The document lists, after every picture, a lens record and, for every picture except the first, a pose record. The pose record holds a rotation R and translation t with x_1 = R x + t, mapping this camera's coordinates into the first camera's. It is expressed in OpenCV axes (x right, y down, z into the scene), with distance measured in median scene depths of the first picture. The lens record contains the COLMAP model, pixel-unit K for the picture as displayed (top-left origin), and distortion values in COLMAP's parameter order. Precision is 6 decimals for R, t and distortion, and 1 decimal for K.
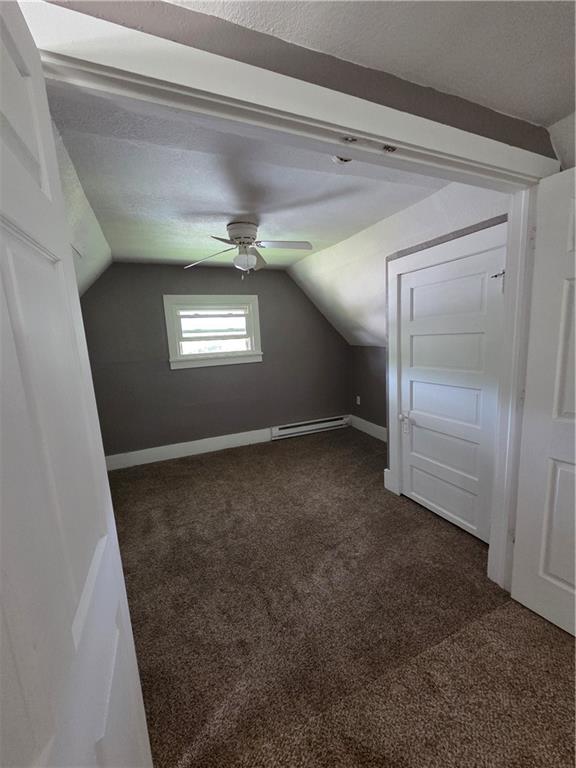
lens RADIAL K [[313.0, 0, 288.1], [0, 313.0, 387.5], [0, 0, 1]] dist [-0.000984, -0.000037]
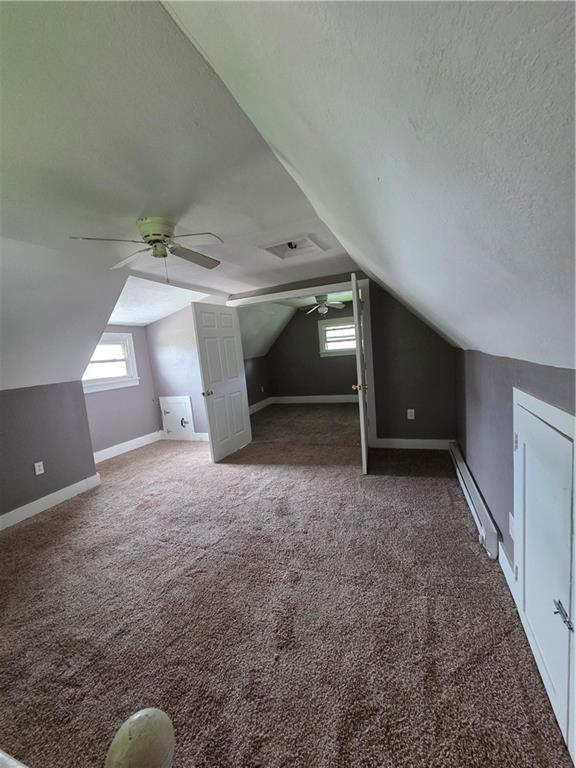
lens RADIAL K [[313.0, 0, 288.1], [0, 313.0, 387.5], [0, 0, 1]] dist [-0.000984, -0.000037]
pose [[0.700676, 0.077415, -0.709267, 0.926046], [-0.067028, 0.996842, 0.042587, 0.064643], [0.710324, 0.017701, 0.703652, -0.556870]]
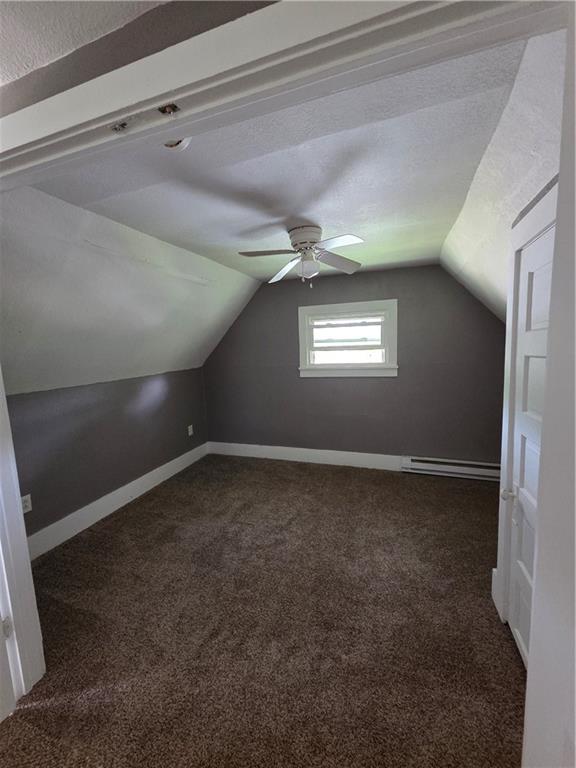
lens RADIAL K [[313.0, 0, 288.1], [0, 313.0, 387.5], [0, 0, 1]] dist [-0.000984, -0.000037]
pose [[0.728871, 0.109560, -0.675828, 0.316578], [-0.118756, 0.992382, 0.032801, -0.053160], [0.674273, 0.056350, 0.736329, 0.201470]]
